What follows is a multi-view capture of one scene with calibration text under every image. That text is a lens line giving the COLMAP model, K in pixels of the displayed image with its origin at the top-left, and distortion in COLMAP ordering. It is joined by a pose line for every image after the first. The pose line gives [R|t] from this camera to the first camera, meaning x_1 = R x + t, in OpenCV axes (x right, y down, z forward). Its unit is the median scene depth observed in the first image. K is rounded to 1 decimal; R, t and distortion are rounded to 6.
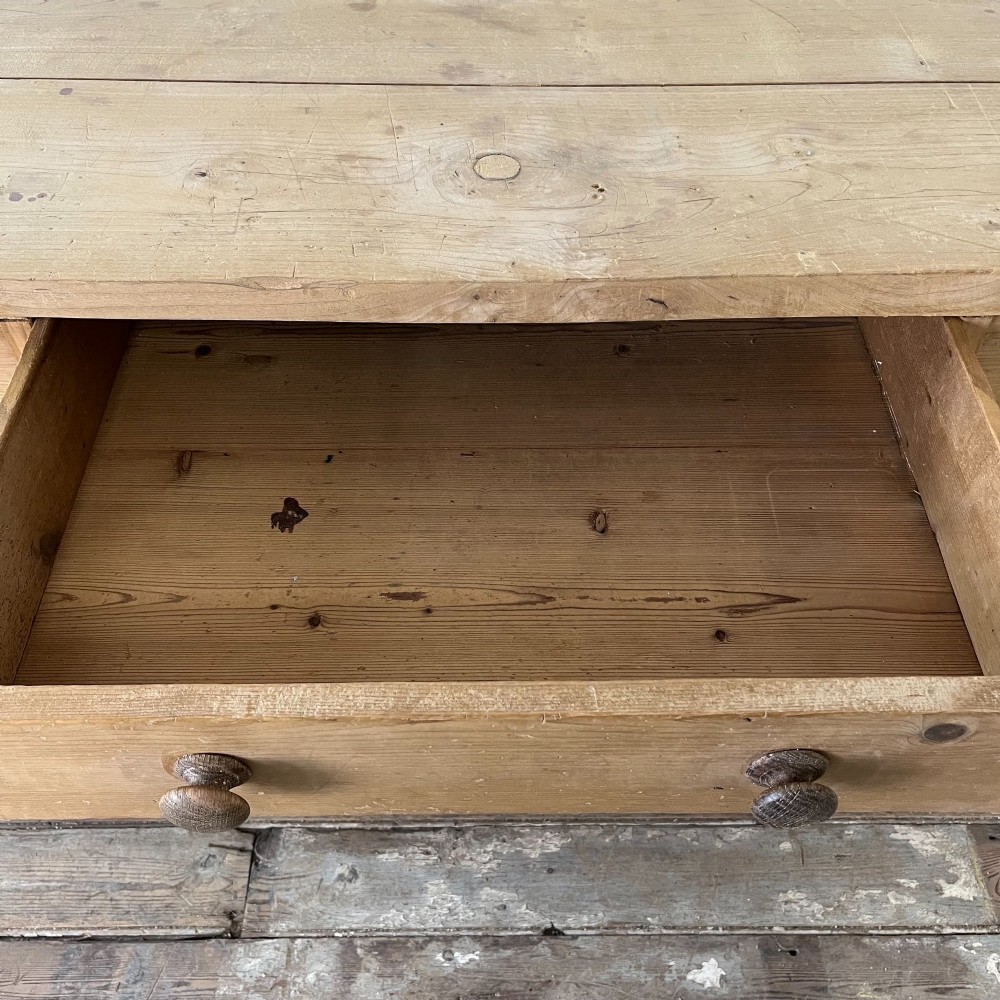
lens RADIAL K [[1020.4, 0, 503.0], [0, 1020.4, 500.3], [0, 0, 1]] dist [0.025353, 0.000000]
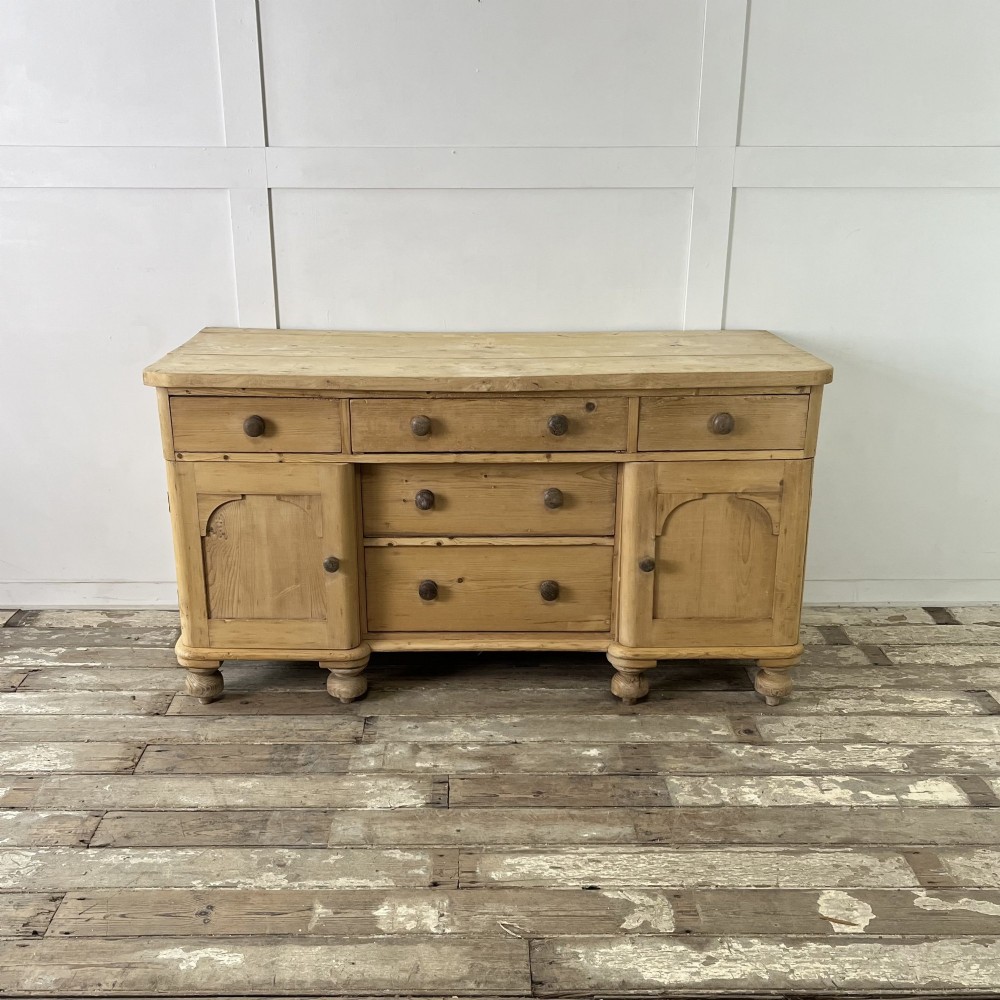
lens RADIAL K [[1073.6, 0, 471.0], [0, 1073.6, 516.1], [0, 0, 1]] dist [0.036455, 0.000000]
pose [[0.999995, -0.001881, -0.002657, -0.033158], [0.000232, 0.855245, -0.518223, 1.131459], [0.003248, 0.518220, 0.855241, -1.029355]]
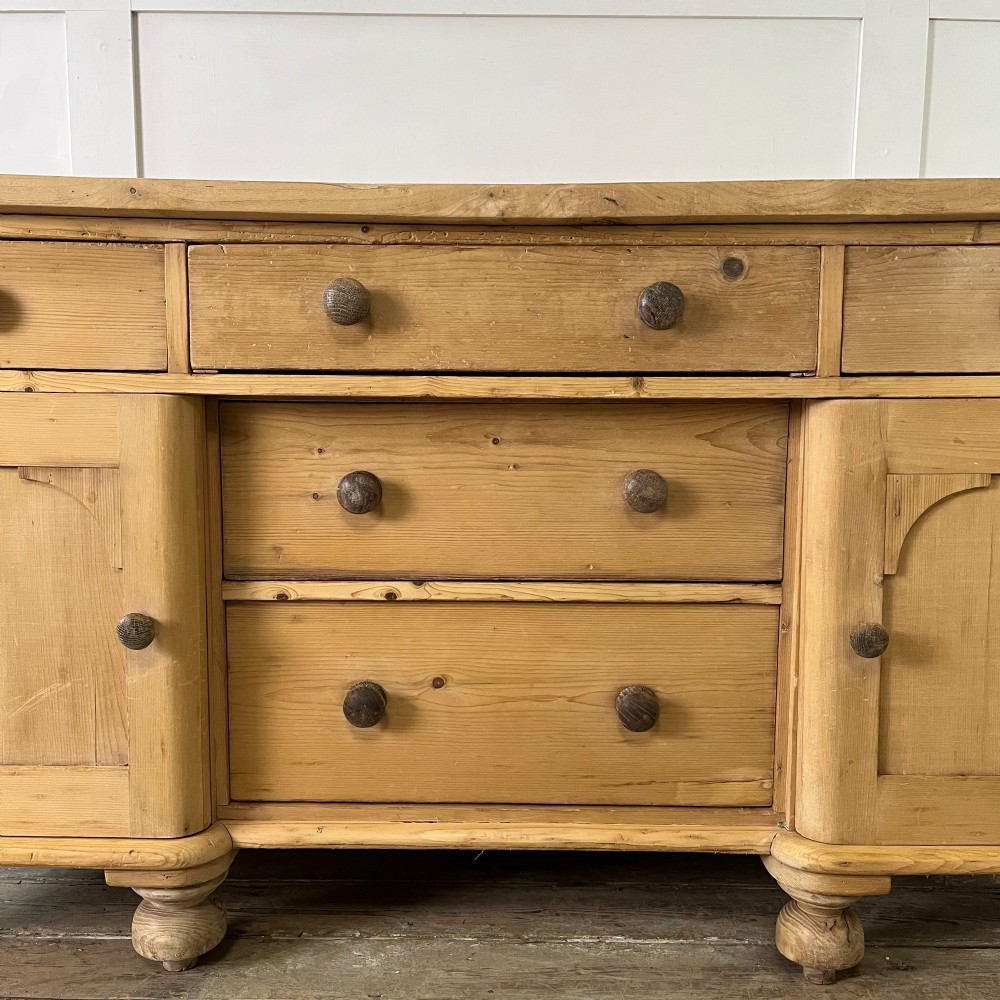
lens RADIAL K [[1020.4, 0, 496.7], [0, 1020.4, 502.8], [0, 0, 1]] dist [0.025353, 0.000000]
pose [[0.999934, 0.008220, -0.008030, -0.001037], [-0.011490, 0.727770, -0.685725, 0.633677], [0.000207, 0.685772, 0.727816, 0.110678]]
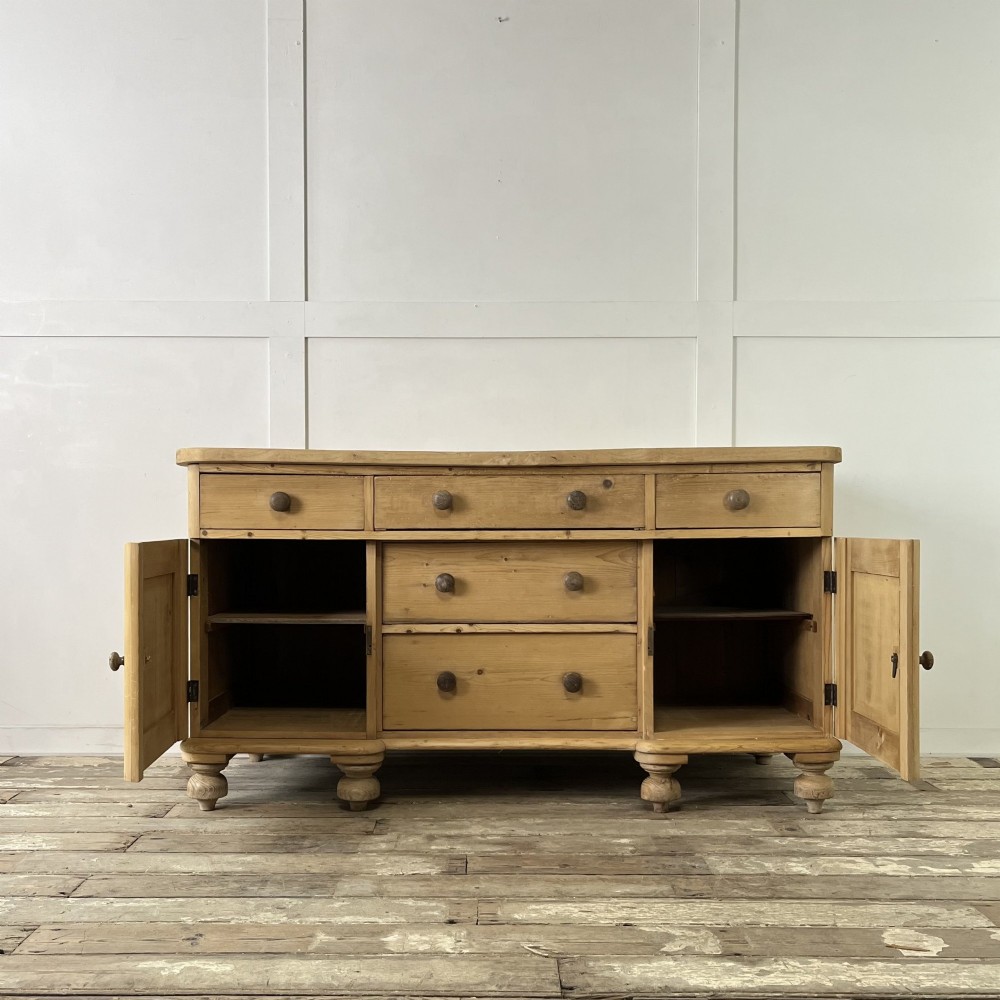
lens RADIAL K [[1073.6, 0, 480.7], [0, 1073.6, 529.6], [0, 0, 1]] dist [0.036455, 0.000000]
pose [[0.999940, -0.001280, -0.010858, -0.036512], [-0.007471, 0.645091, -0.764069, 1.553315], [0.007983, 0.764105, 0.645043, -0.679103]]
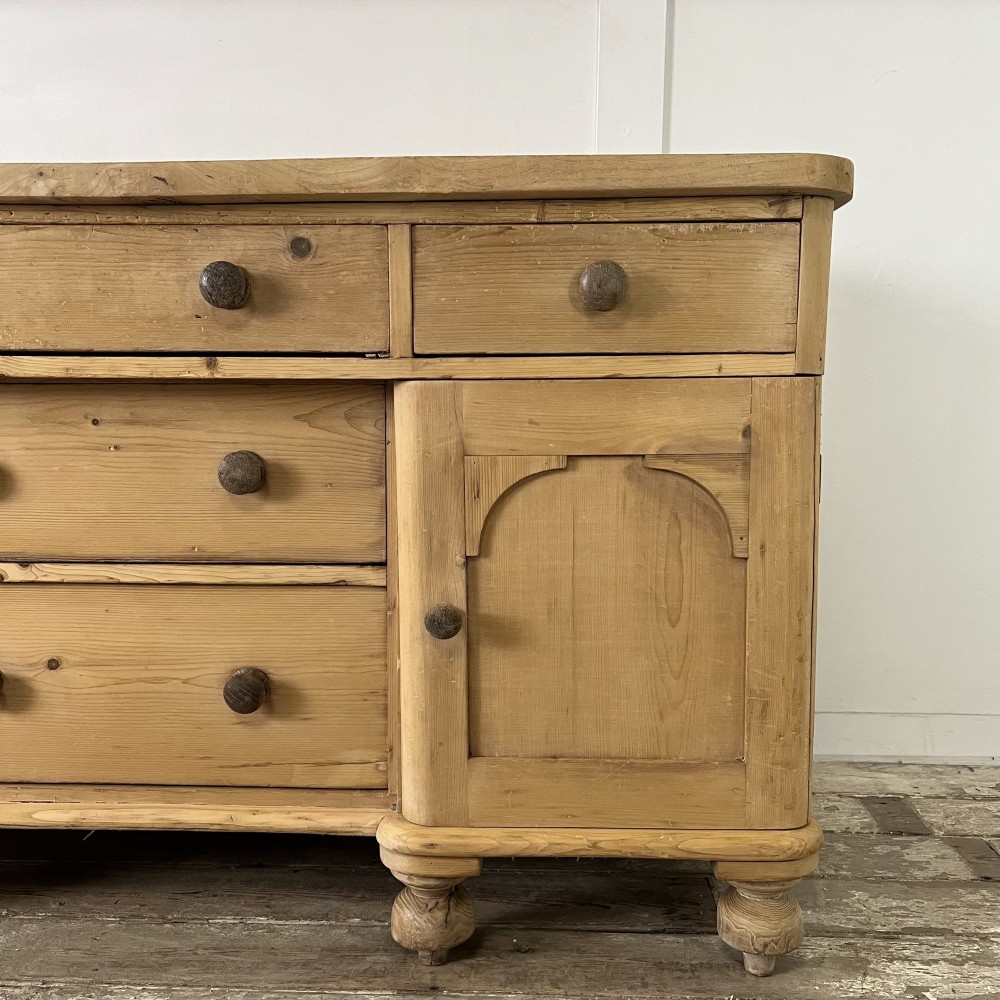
lens RADIAL K [[1020.4, 0, 502.3], [0, 1020.4, 503.0], [0, 0, 1]] dist [0.025353, 0.000000]
pose [[0.999327, 0.009937, -0.035323, 0.384951], [-0.031262, 0.734601, -0.677778, 0.629272], [0.019214, 0.678426, 0.734417, 0.121252]]
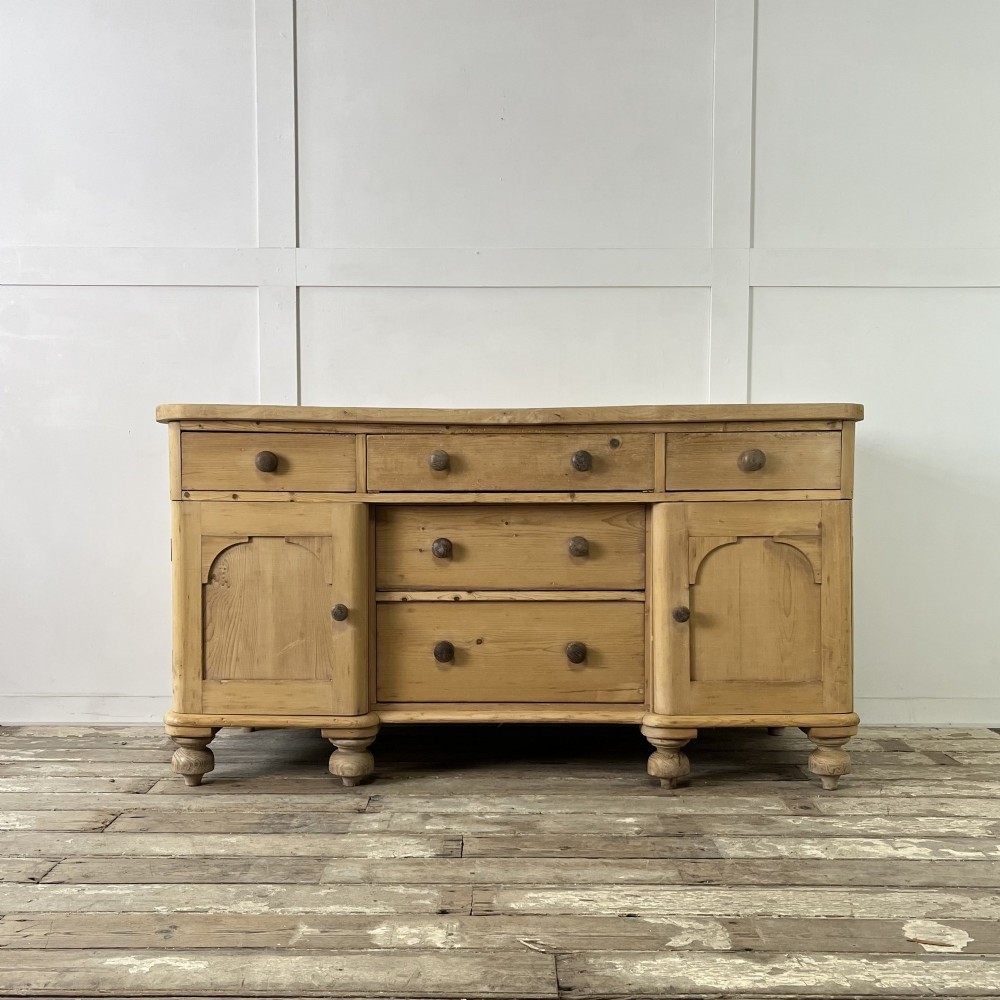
lens RADIAL K [[1073.6, 0, 491.3], [0, 1073.6, 533.7], [0, 0, 1]] dist [0.036455, 0.000000]
pose [[0.999936, 0.000454, -0.011265, -0.016006], [-0.008594, 0.677503, -0.735469, 1.457236], [0.007298, 0.735519, 0.677464, -0.609026]]
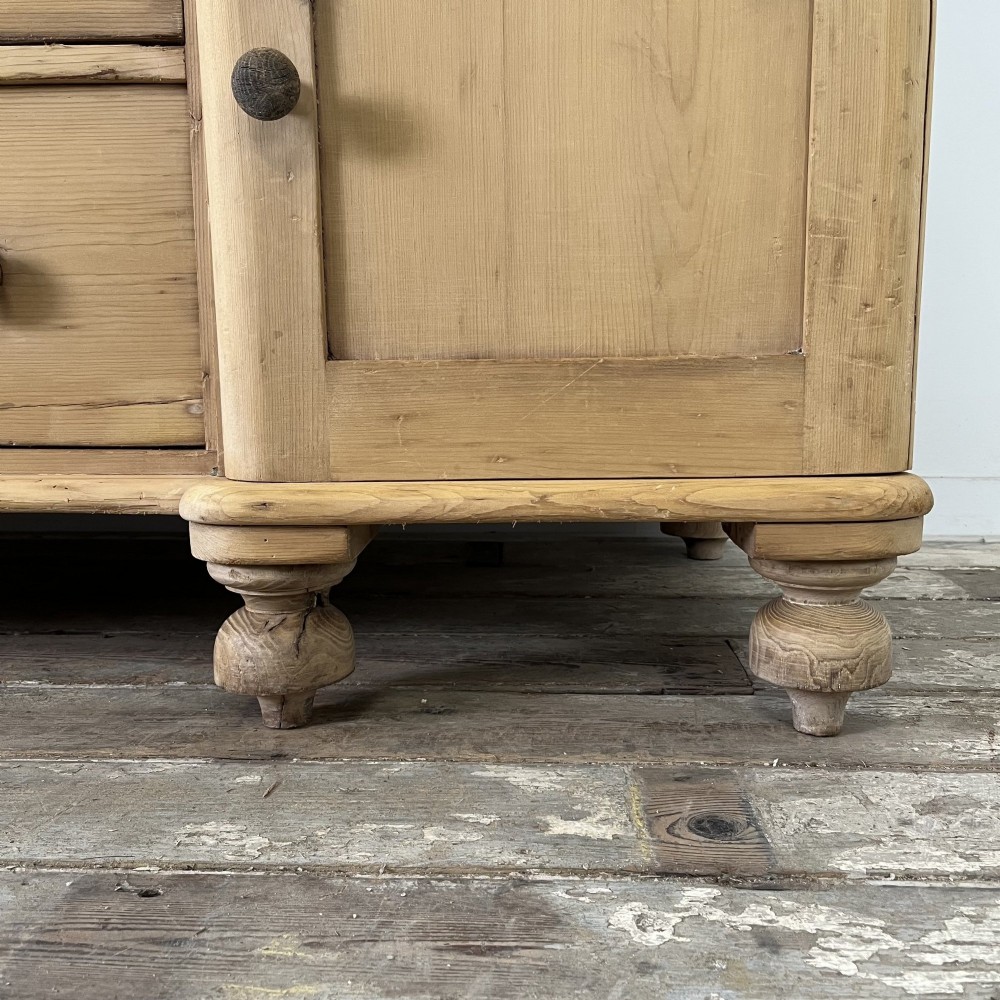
lens RADIAL K [[1020.4, 0, 506.3], [0, 1020.4, 502.3], [0, 0, 1]] dist [0.025353, 0.000000]
pose [[0.999639, 0.005233, -0.026338, 0.430956], [-0.021073, 0.760797, -0.648648, 0.577153], [0.016644, 0.648969, 0.760632, 0.581909]]
